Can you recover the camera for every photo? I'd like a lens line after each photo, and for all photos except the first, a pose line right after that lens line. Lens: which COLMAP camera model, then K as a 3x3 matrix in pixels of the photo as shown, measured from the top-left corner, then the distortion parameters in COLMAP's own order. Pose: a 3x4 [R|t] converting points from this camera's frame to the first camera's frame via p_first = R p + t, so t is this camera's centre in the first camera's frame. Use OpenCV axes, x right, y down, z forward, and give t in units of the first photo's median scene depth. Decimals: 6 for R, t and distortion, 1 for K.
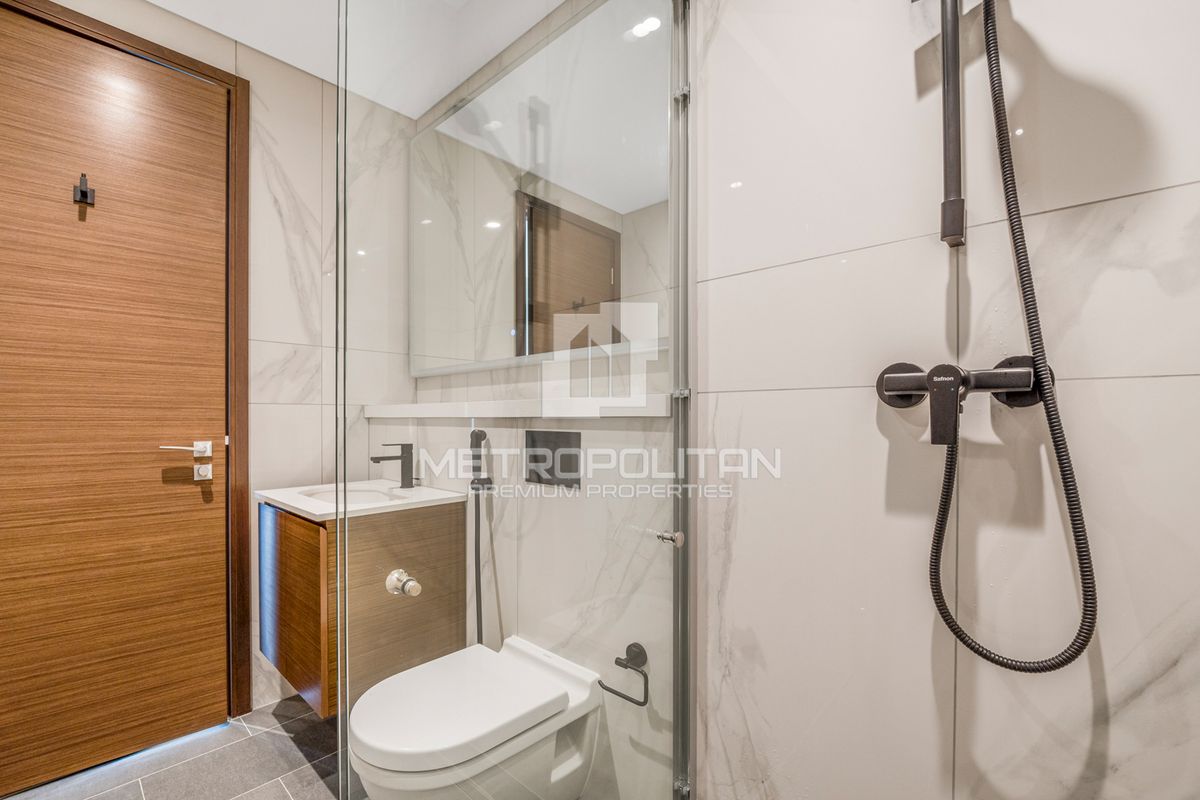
lens RADIAL K [[512.1, 0, 603.9], [0, 512.1, 416.8], [0, 0, 1]] dist [-0.001777, -0.000444]
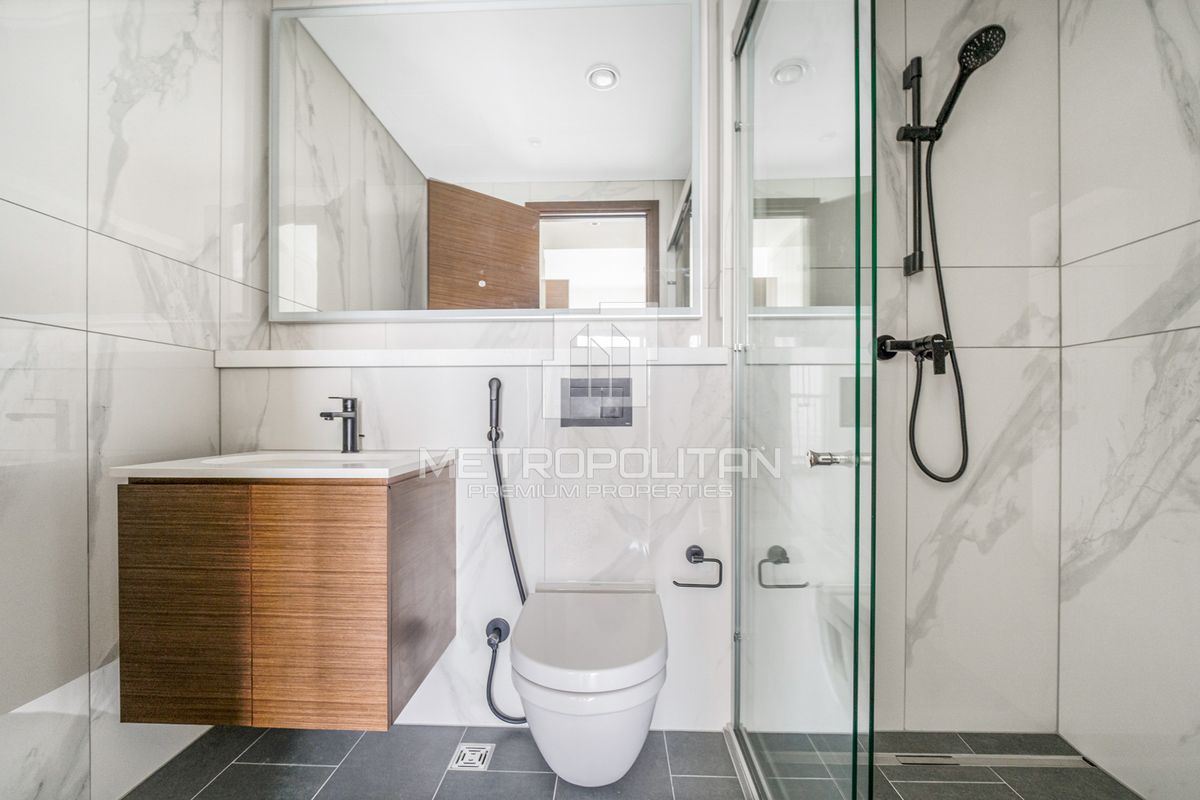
lens RADIAL K [[512.1, 0, 603.9], [0, 512.1, 416.8], [0, 0, 1]] dist [-0.001777, -0.000444]
pose [[0.747854, -0.006406, 0.663832, -0.737118], [0.001221, 0.999965, 0.008274, 0.091531], [-0.663862, -0.005377, 0.747836, 0.164413]]
